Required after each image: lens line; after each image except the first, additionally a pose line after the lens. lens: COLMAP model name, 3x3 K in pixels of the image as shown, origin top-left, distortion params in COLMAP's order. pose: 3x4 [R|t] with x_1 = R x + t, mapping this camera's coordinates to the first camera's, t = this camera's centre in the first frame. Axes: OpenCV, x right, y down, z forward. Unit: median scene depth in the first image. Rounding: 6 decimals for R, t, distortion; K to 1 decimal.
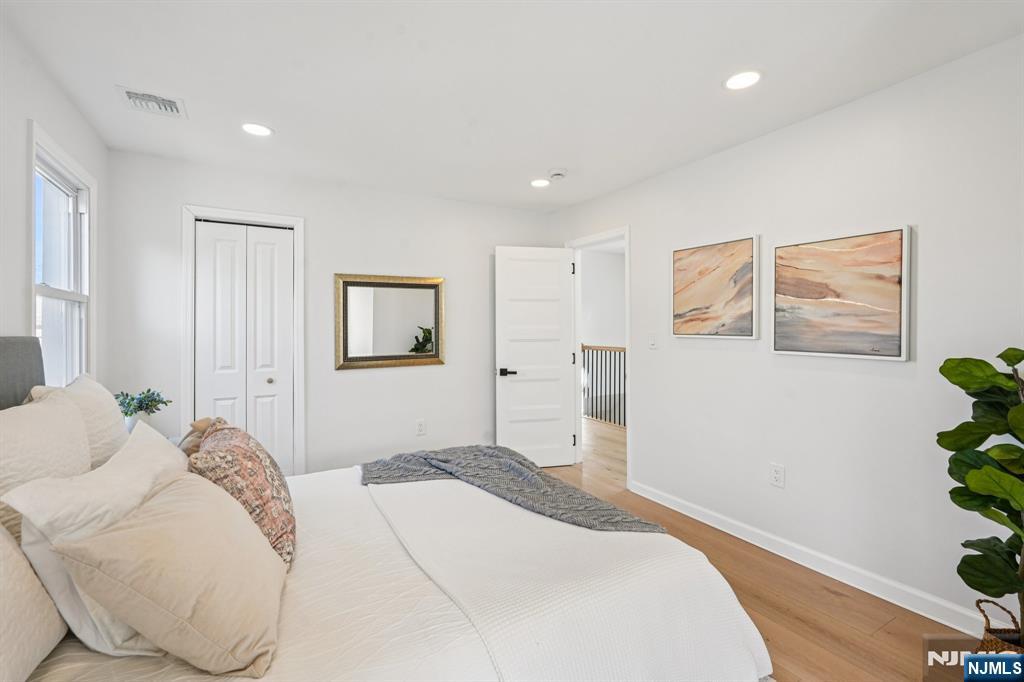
lens RADIAL K [[454.8, 0, 510.7], [0, 454.8, 335.4], [0, 0, 1]] dist [-0.002925, 0.003404]
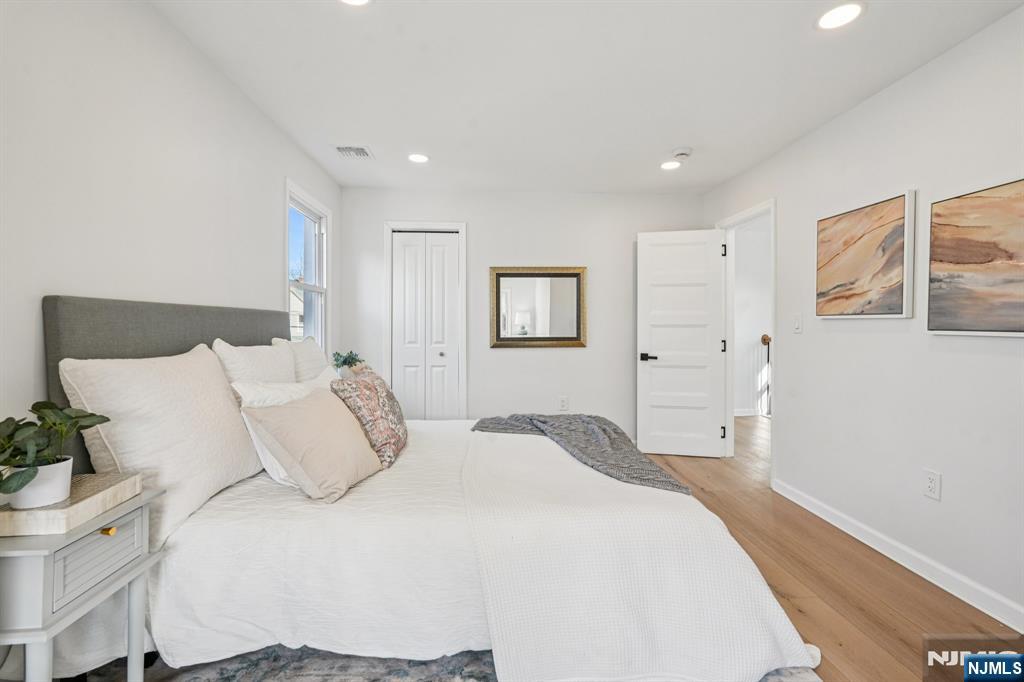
lens RADIAL K [[454.8, 0, 514.2], [0, 454.8, 337.8], [0, 0, 1]] dist [-0.002925, 0.003404]
pose [[0.896773, 0.017153, -0.442158, 0.255701], [-0.012384, 0.999830, 0.013671, 0.041304], [0.442317, -0.006785, 0.896833, -0.056565]]
